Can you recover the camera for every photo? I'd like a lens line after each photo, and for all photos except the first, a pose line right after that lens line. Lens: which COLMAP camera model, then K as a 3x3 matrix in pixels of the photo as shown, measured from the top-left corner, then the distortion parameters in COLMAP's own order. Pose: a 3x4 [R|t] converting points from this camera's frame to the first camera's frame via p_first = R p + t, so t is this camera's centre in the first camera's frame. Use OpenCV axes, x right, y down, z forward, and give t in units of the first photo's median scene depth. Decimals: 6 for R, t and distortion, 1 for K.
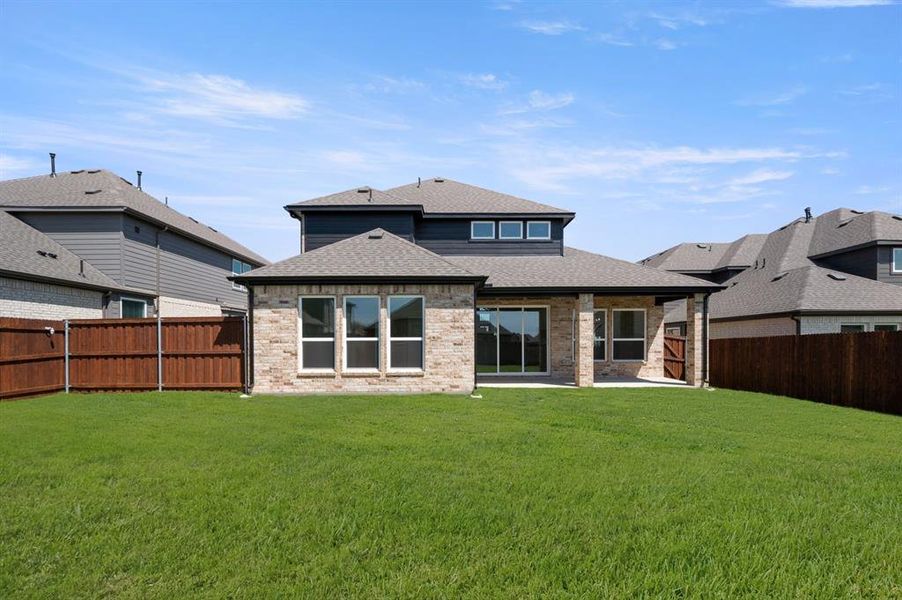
lens RADIAL K [[387.6, 0, 450.7], [0, 387.6, 299.0], [0, 0, 1]] dist [0.008280, 0.000157]
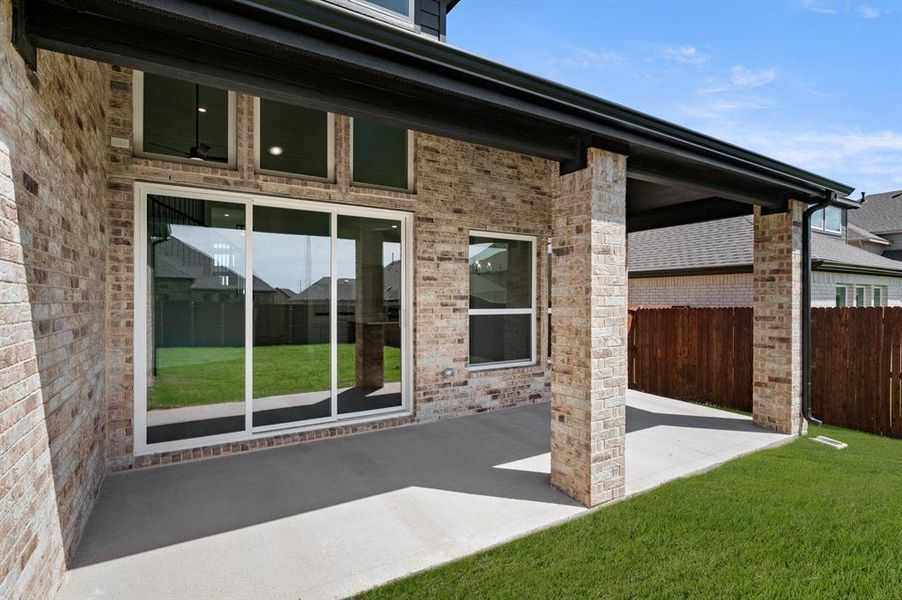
lens RADIAL K [[435.3, 0, 451.0], [0, 435.3, 300.0], [0, 0, 1]] dist [-0.000796, 0.000013]
pose [[0.853128, 0.003724, 0.521688, 0.118333], [-0.061173, 0.993790, 0.092944, 0.077709], [-0.518103, -0.111207, 0.848058, 0.924650]]
